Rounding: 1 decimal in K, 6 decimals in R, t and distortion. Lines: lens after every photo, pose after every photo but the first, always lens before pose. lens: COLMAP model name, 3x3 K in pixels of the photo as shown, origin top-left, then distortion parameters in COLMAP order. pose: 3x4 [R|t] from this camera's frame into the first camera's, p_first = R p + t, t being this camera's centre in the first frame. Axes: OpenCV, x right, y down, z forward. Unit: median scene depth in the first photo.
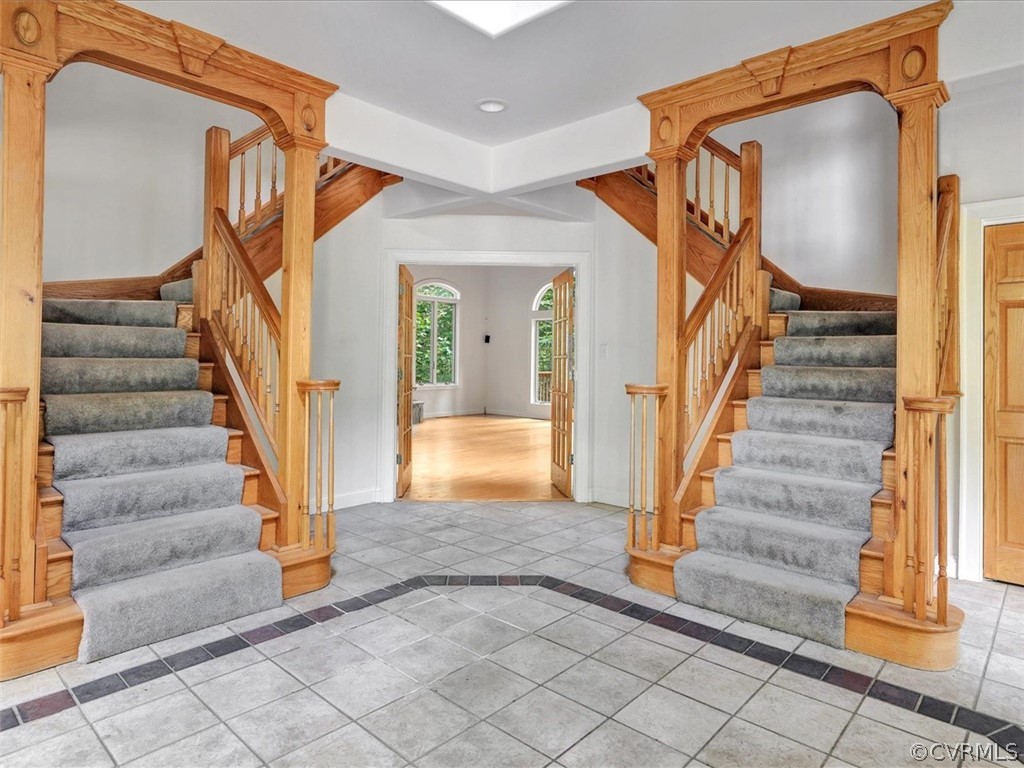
lens RADIAL K [[604.0, 0, 481.8], [0, 604.0, 357.8], [0, 0, 1]] dist [-0.039960, 0.026222]
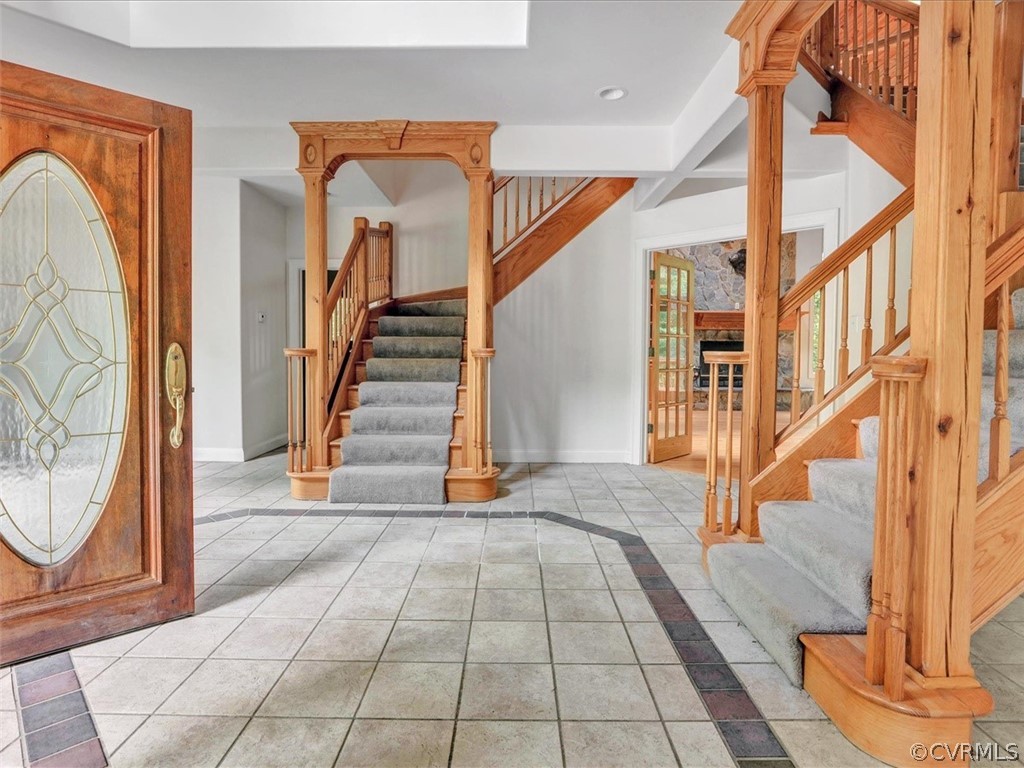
lens RADIAL K [[546.1, 0, 511.8], [0, 546.1, 372.3], [0, 0, 1]] dist [-0.037945, 0.017492]
pose [[0.685319, 0.025396, -0.727800, 0.672445], [0.000634, 0.999371, 0.035469, 0.047604], [0.728243, -0.024769, 0.684871, 0.215978]]
